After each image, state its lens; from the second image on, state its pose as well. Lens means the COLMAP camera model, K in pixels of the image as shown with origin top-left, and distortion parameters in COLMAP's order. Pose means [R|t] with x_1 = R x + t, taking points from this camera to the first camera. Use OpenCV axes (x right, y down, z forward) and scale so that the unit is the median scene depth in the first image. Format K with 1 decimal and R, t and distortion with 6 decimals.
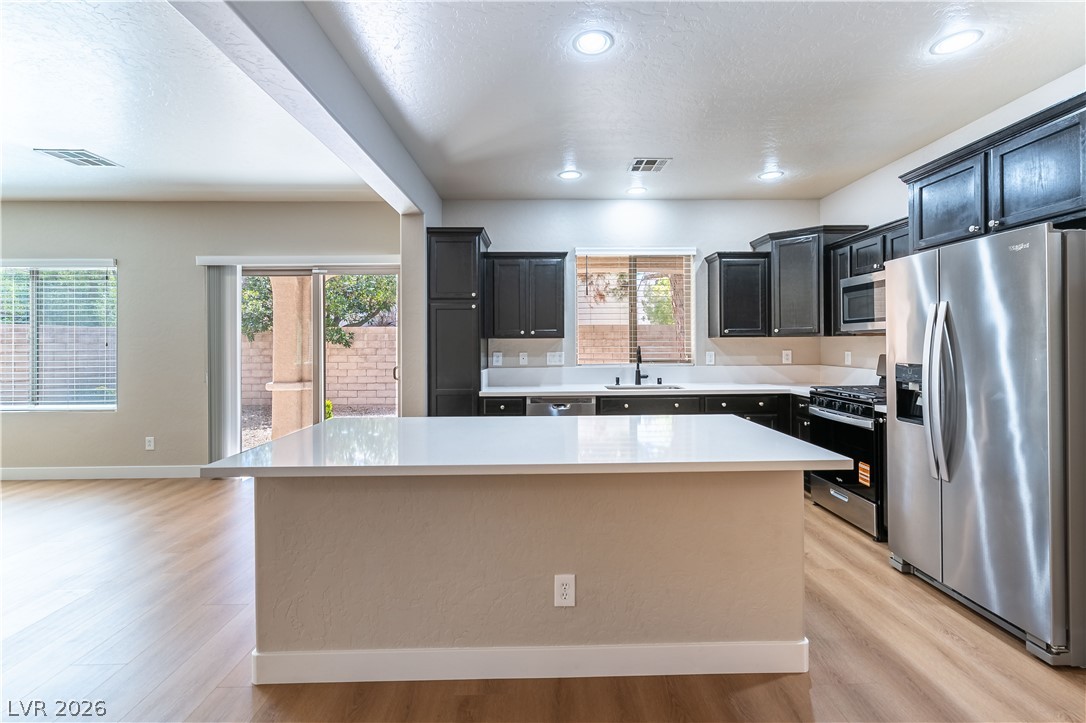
lens RADIAL K [[487.3, 0, 550.6], [0, 487.3, 342.1], [0, 0, 1]] dist [-0.001023, -0.000348]
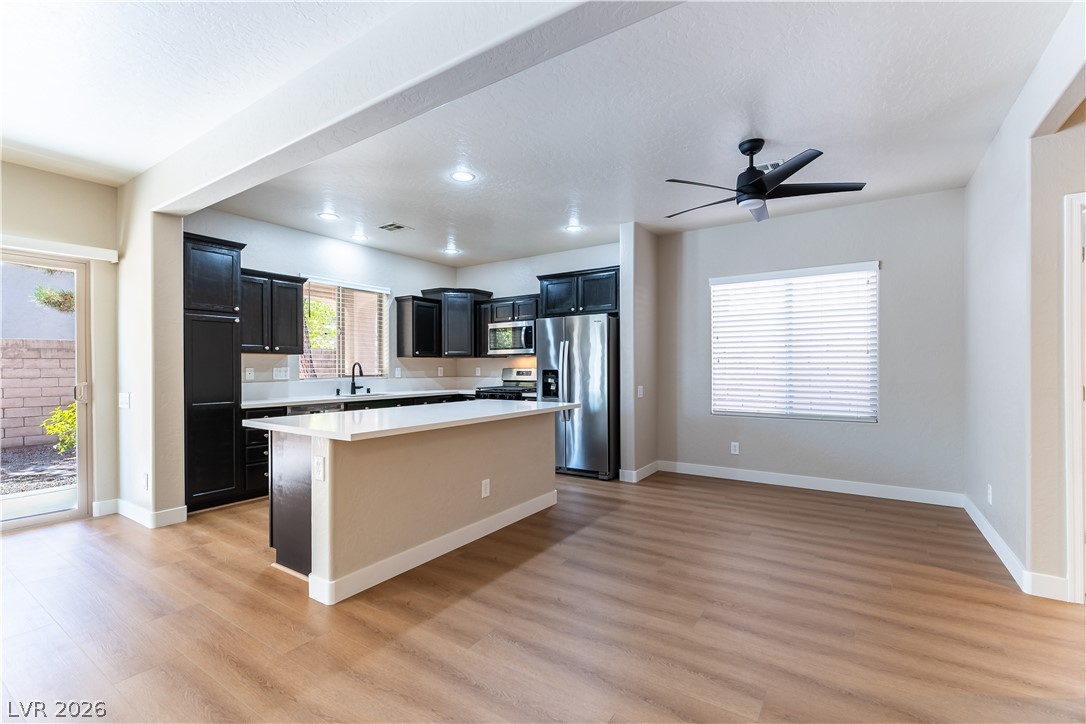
lens RADIAL K [[476.1, 0, 549.8], [0, 476.1, 369.6], [0, 0, 1]] dist [0.001079, -0.000003]
pose [[0.564497, 0.001192, 0.825434, -0.556360], [-0.000584, 0.999999, -0.001044, 0.027611], [-0.825435, 0.000108, 0.564497, -0.089204]]
